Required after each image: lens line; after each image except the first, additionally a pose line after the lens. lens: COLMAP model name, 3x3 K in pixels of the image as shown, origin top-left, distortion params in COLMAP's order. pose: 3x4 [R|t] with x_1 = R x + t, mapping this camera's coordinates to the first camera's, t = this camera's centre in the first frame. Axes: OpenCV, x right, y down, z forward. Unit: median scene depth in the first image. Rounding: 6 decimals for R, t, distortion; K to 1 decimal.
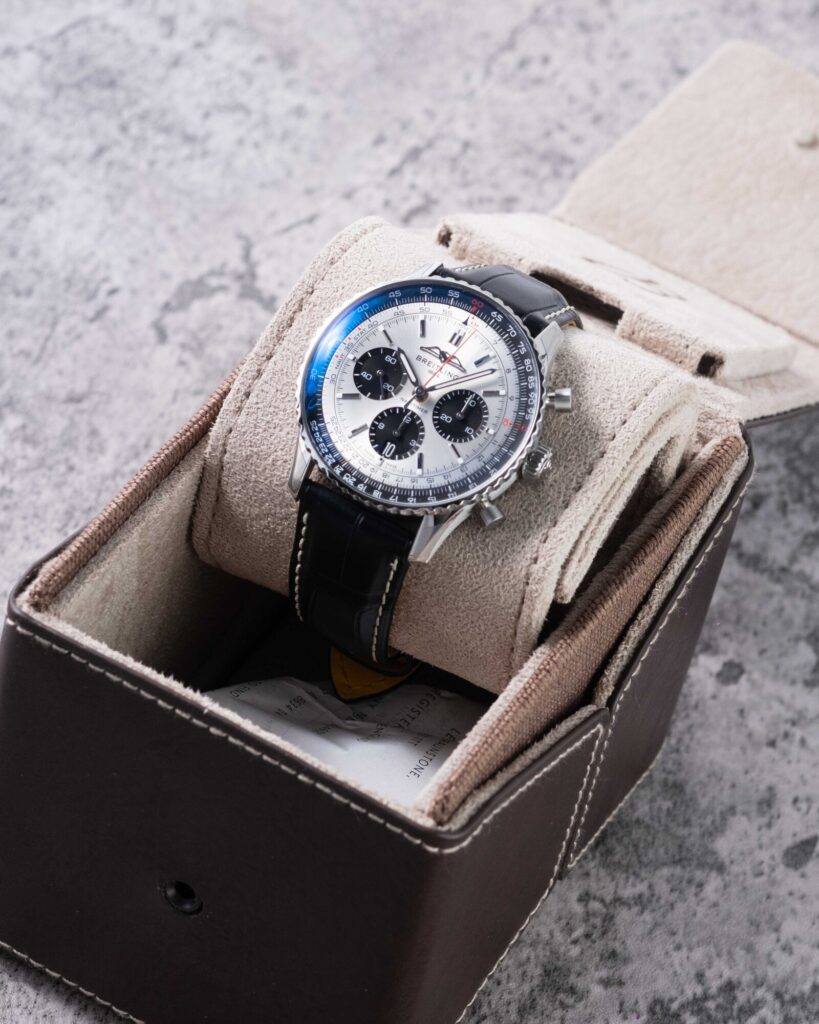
lens RADIAL K [[4075.2, 0, 449.9], [0, 4075.2, 512.5], [0, 0, 1]] dist [0.253662, 0.000000]
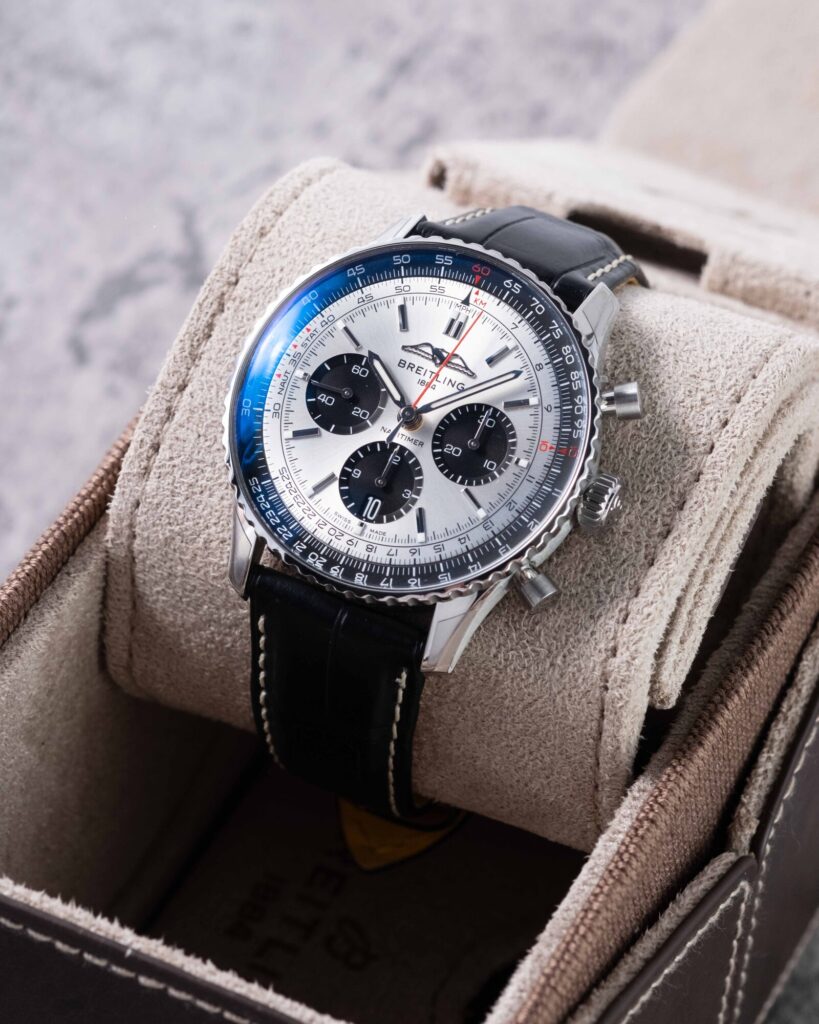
lens RADIAL K [[4075.2, 0, 416.9], [0, 4075.2, 457.7], [0, 0, 1]] dist [0.253662, 0.000000]
pose [[0.992072, -0.117457, -0.044685, 0.022326], [0.117543, 0.993068, -0.000701, -0.022053], [0.044458, -0.004556, 0.999001, 0.343498]]
